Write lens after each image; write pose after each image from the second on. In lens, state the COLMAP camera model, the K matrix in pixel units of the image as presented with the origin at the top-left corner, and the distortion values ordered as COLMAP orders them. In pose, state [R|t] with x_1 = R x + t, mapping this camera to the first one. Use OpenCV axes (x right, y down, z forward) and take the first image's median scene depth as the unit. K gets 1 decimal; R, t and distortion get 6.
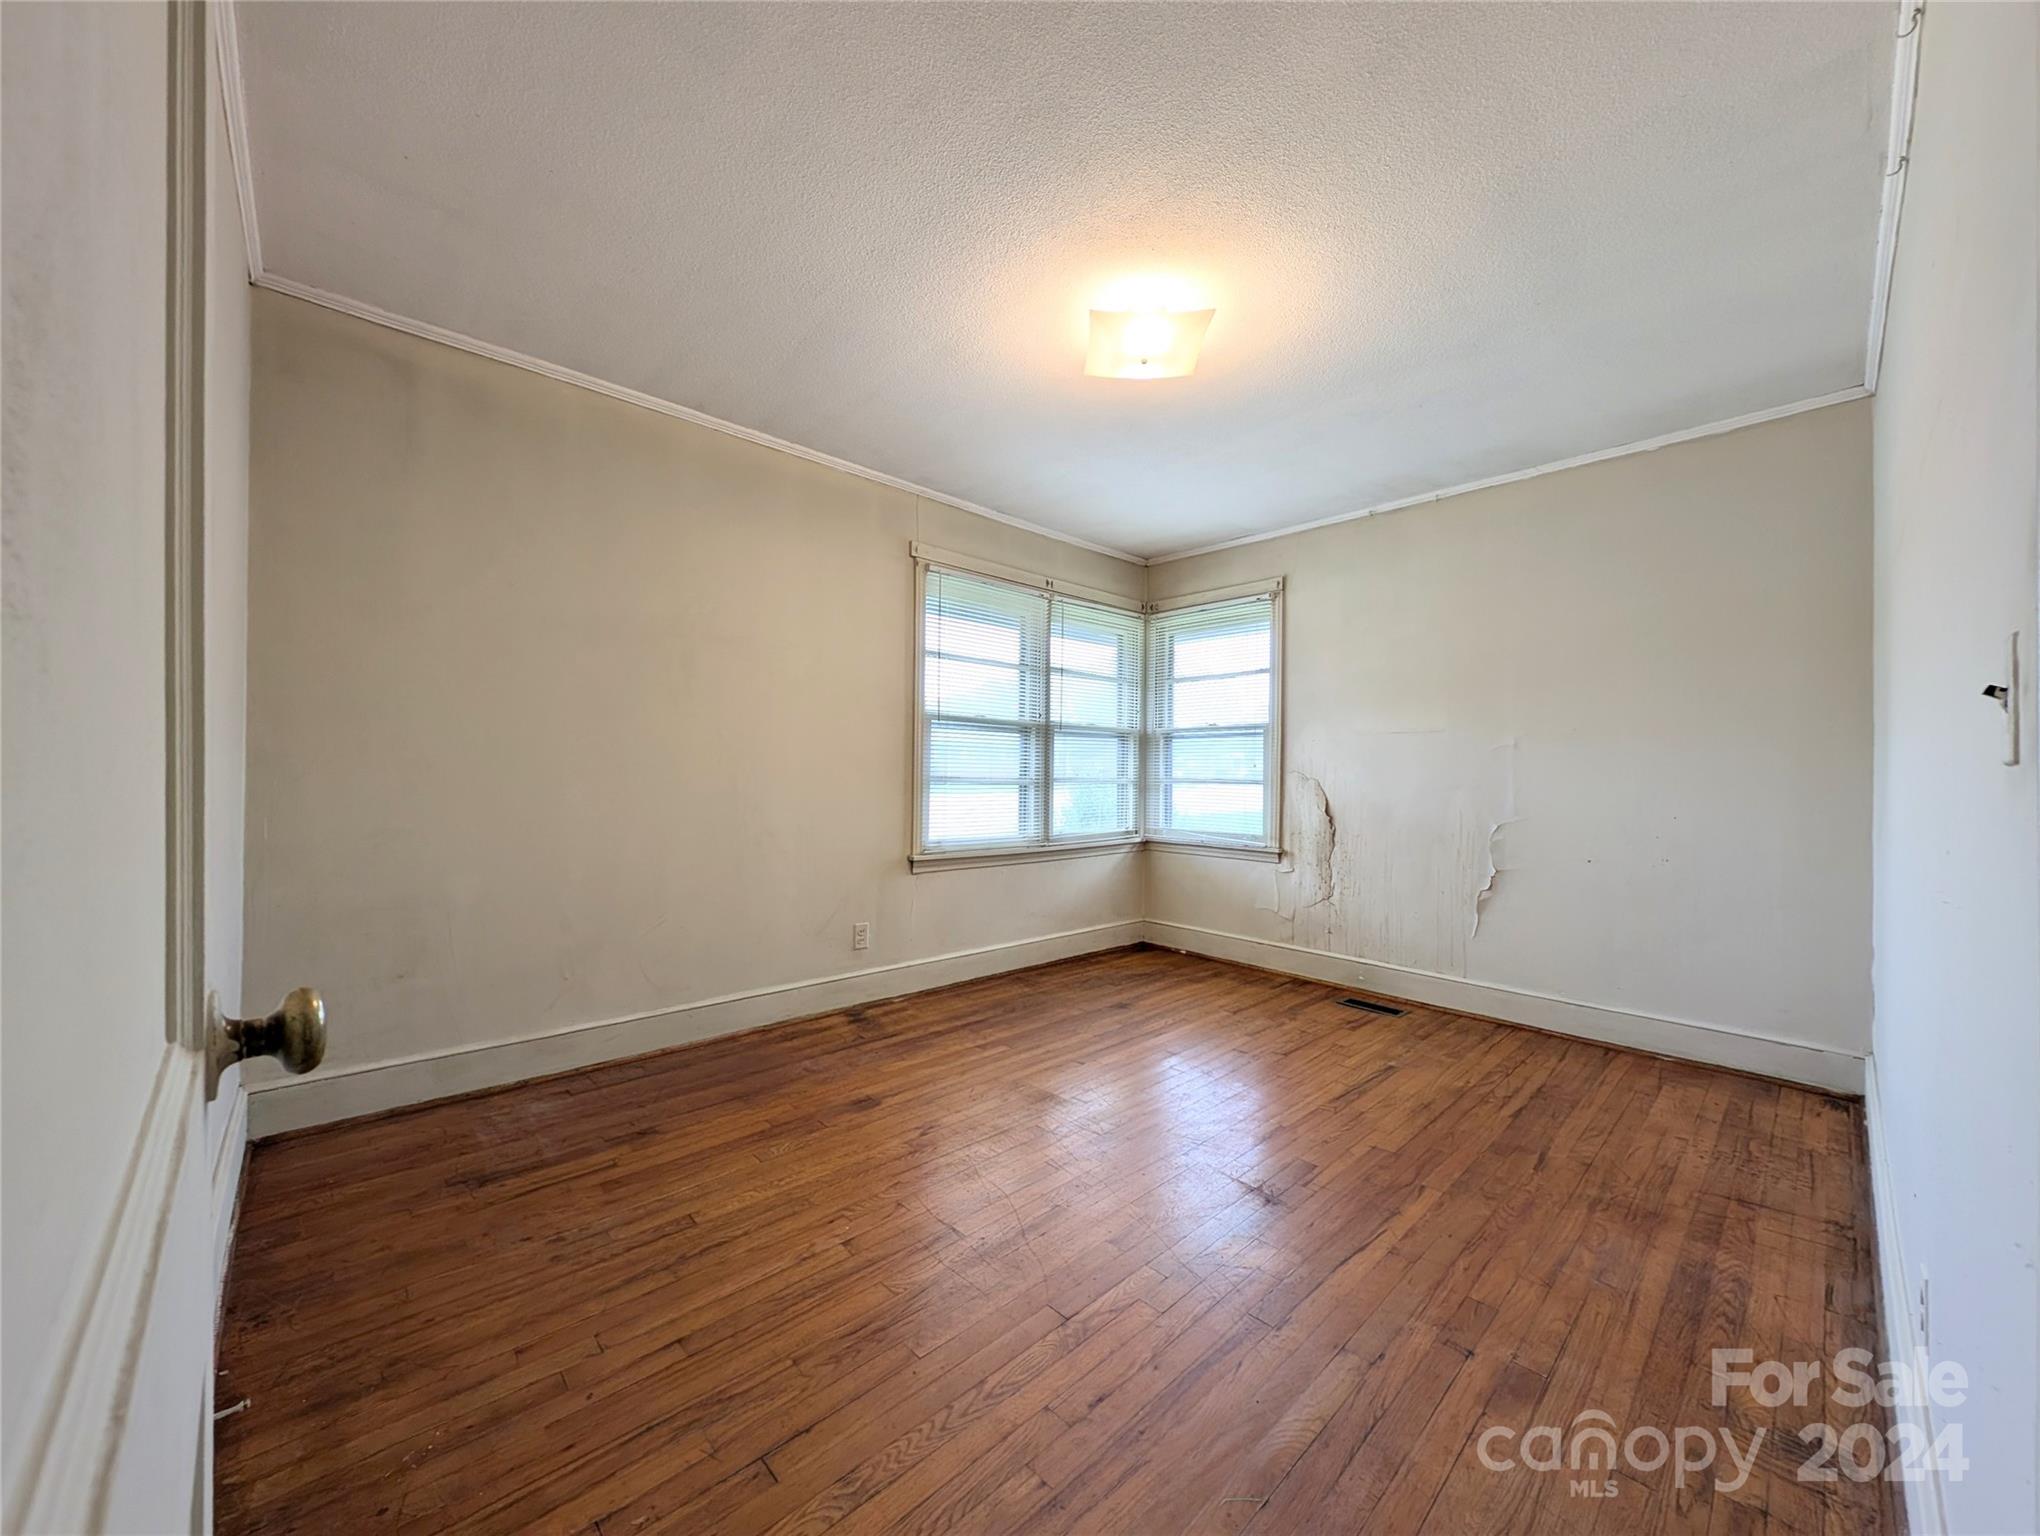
lens RADIAL K [[764.0, 0, 1018.7], [0, 764.0, 774.3], [0, 0, 1]] dist [0.013499, -0.006049]
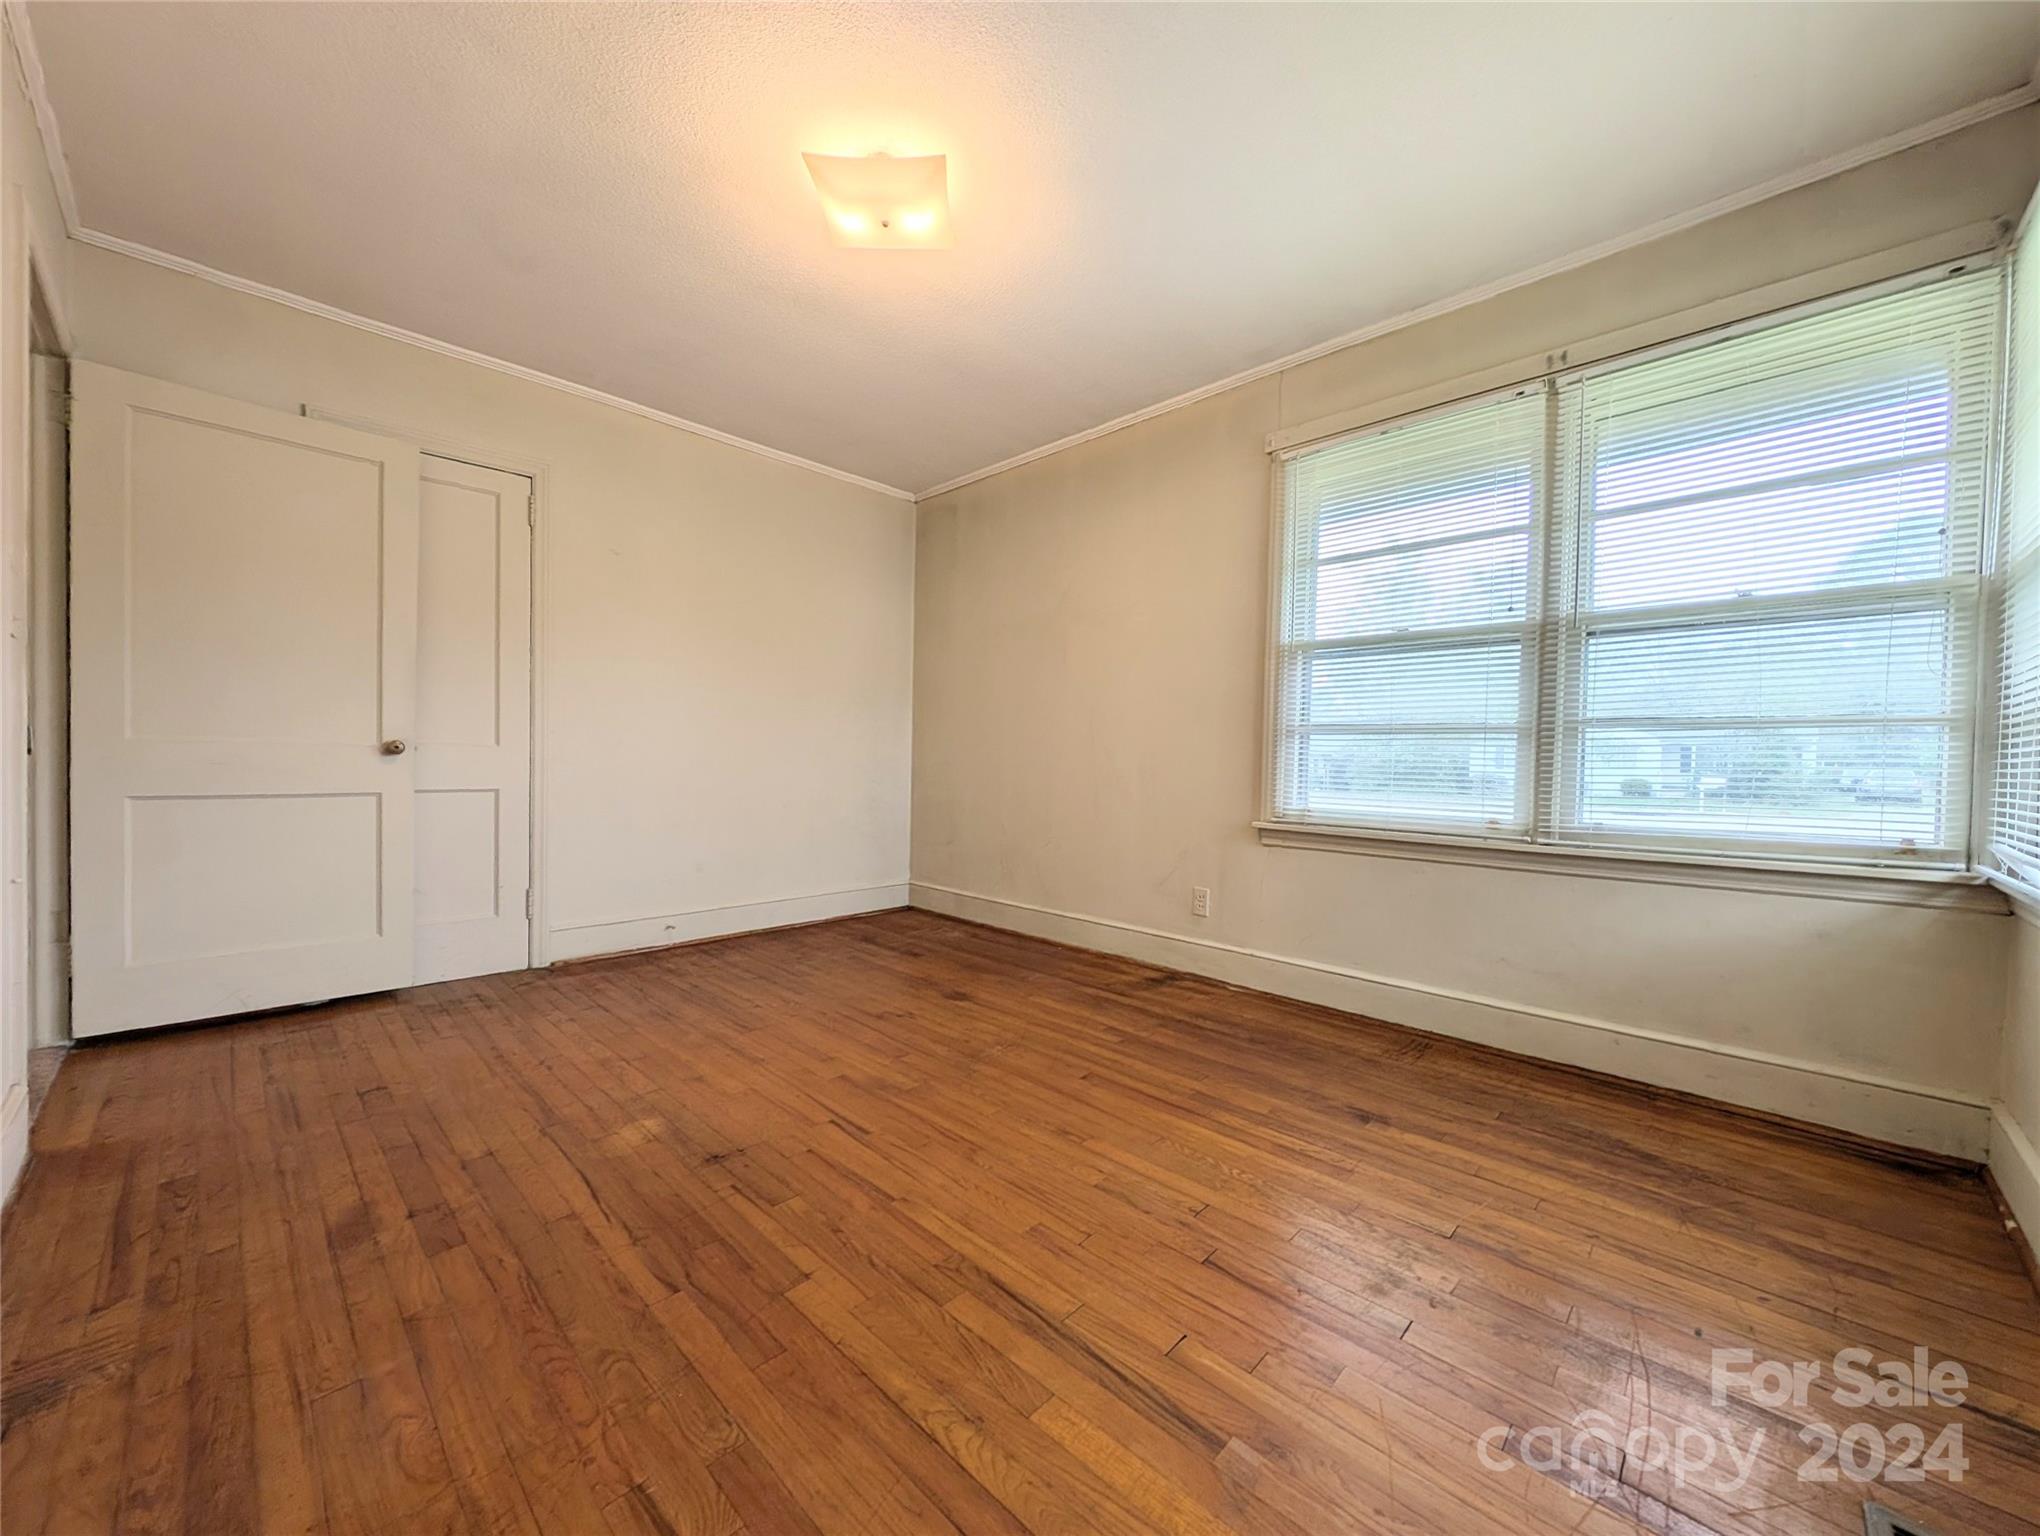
lens RADIAL K [[764.0, 0, 1018.7], [0, 764.0, 774.3], [0, 0, 1]] dist [0.013499, -0.006049]
pose [[0.051163, 0.007636, -0.998661, 0.754994], [-0.019397, 0.999790, 0.006650, 0.062857], [0.998502, 0.019030, 0.051301, 0.798385]]
